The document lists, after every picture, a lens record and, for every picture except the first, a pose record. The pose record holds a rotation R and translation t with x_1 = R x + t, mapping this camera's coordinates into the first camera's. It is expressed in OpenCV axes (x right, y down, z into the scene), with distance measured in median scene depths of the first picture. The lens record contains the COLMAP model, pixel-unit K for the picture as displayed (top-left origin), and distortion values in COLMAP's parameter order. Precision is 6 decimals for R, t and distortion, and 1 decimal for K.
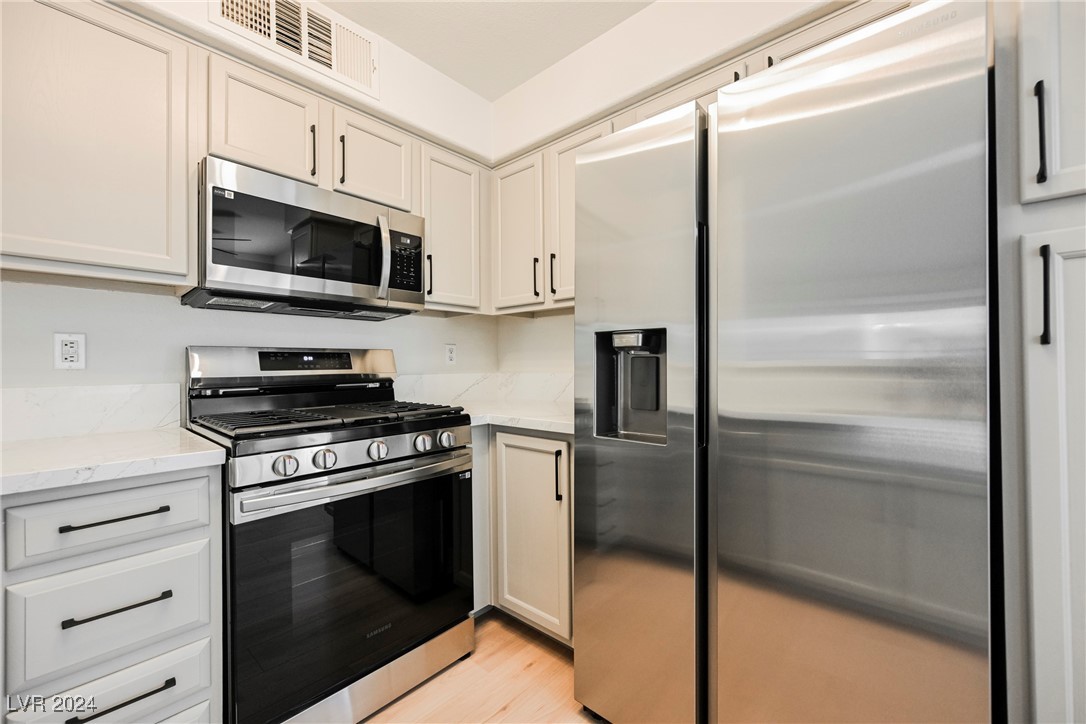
lens RADIAL K [[432.1, 0, 542.0], [0, 432.1, 362.5], [0, 0, 1]] dist [-0.001916, 0.000231]
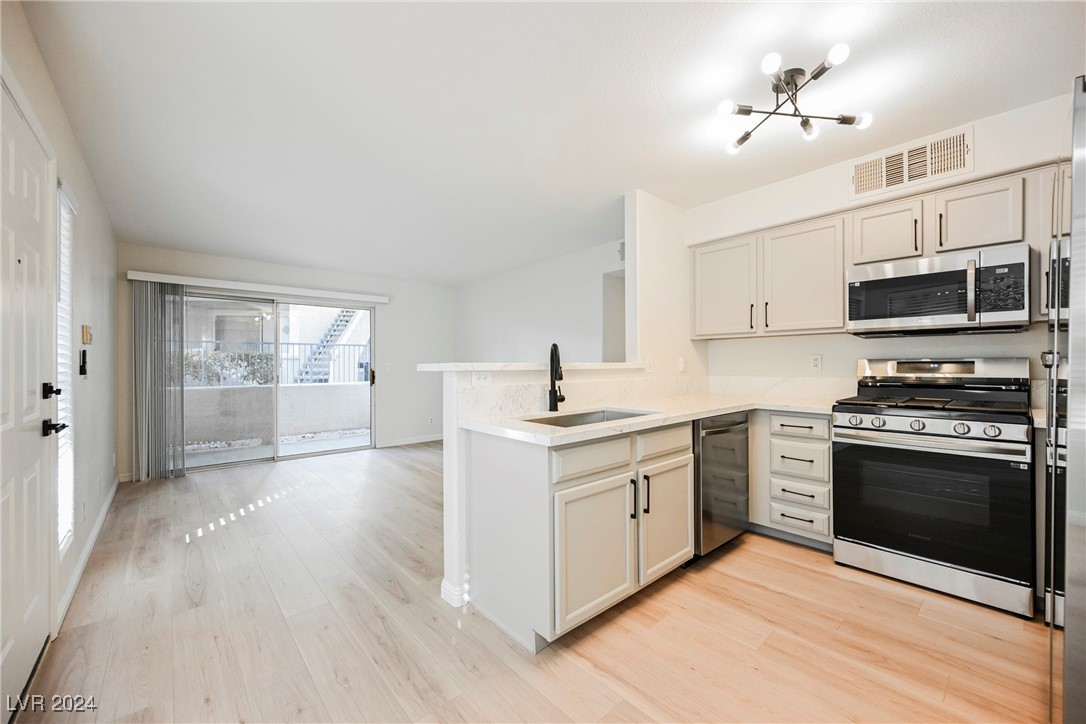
lens RADIAL K [[423.8, 0, 546.4], [0, 423.8, 363.9], [0, 0, 1]] dist [-0.000890, 0.000186]
pose [[-0.103915, 0.011108, -0.994524, 1.140020], [0.012709, 0.999871, 0.009840, -0.051128], [0.994505, -0.011617, -0.104043, -0.183552]]
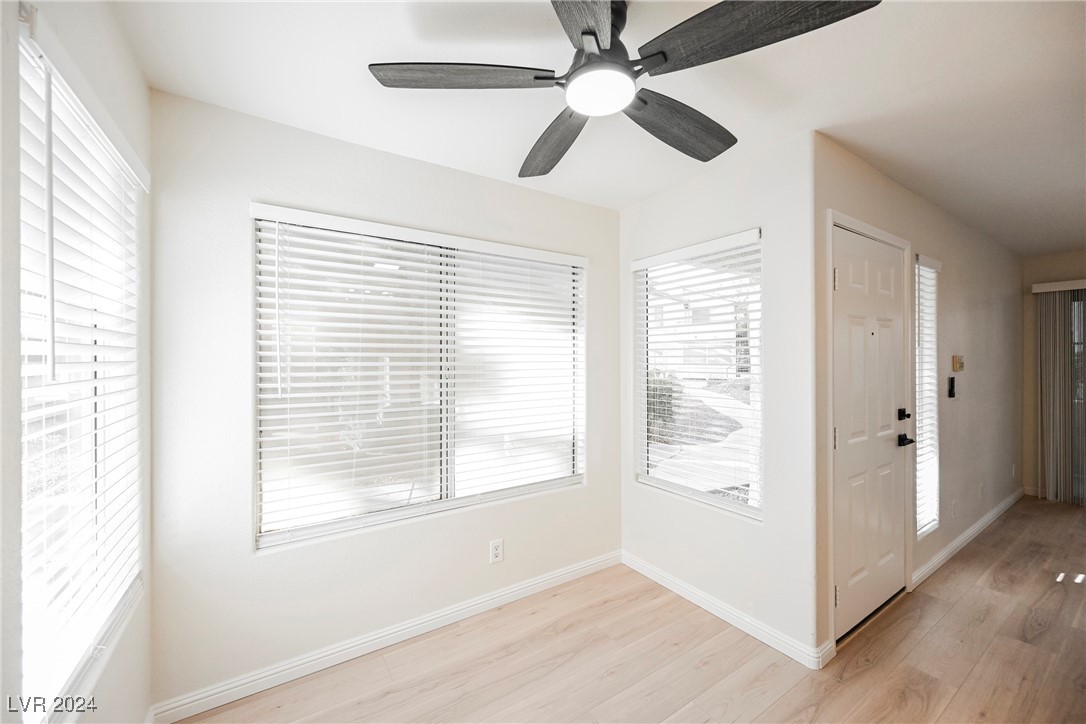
lens RADIAL K [[423.8, 0, 546.4], [0, 423.8, 363.9], [0, 0, 1]] dist [-0.000890, 0.000186]
pose [[-0.969620, 0.019228, 0.243861, 1.068223], [0.017762, 0.999809, -0.008208, -0.182882], [-0.243972, -0.003627, -0.969776, 0.244288]]
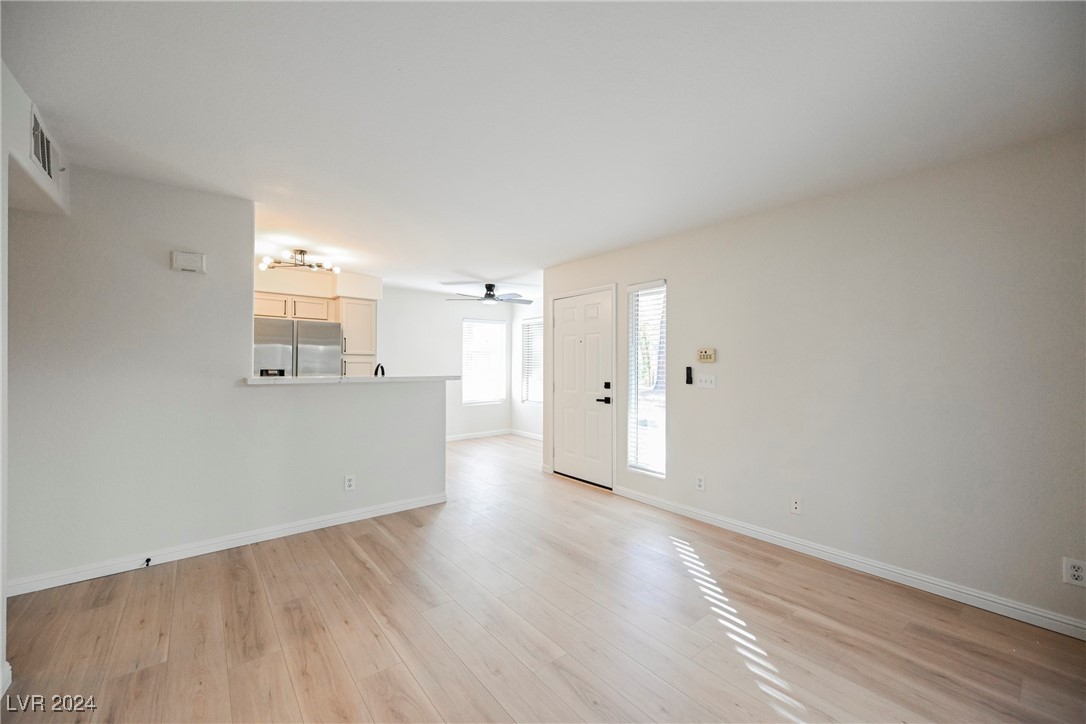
lens RADIAL K [[423.8, 0, 546.4], [0, 423.8, 363.9], [0, 0, 1]] dist [-0.000890, 0.000186]
pose [[0.144882, 0.012827, 0.989366, -2.561819], [-0.013378, 0.999850, -0.011004, -0.089071], [-0.989359, -0.011642, 0.145032, -1.593244]]
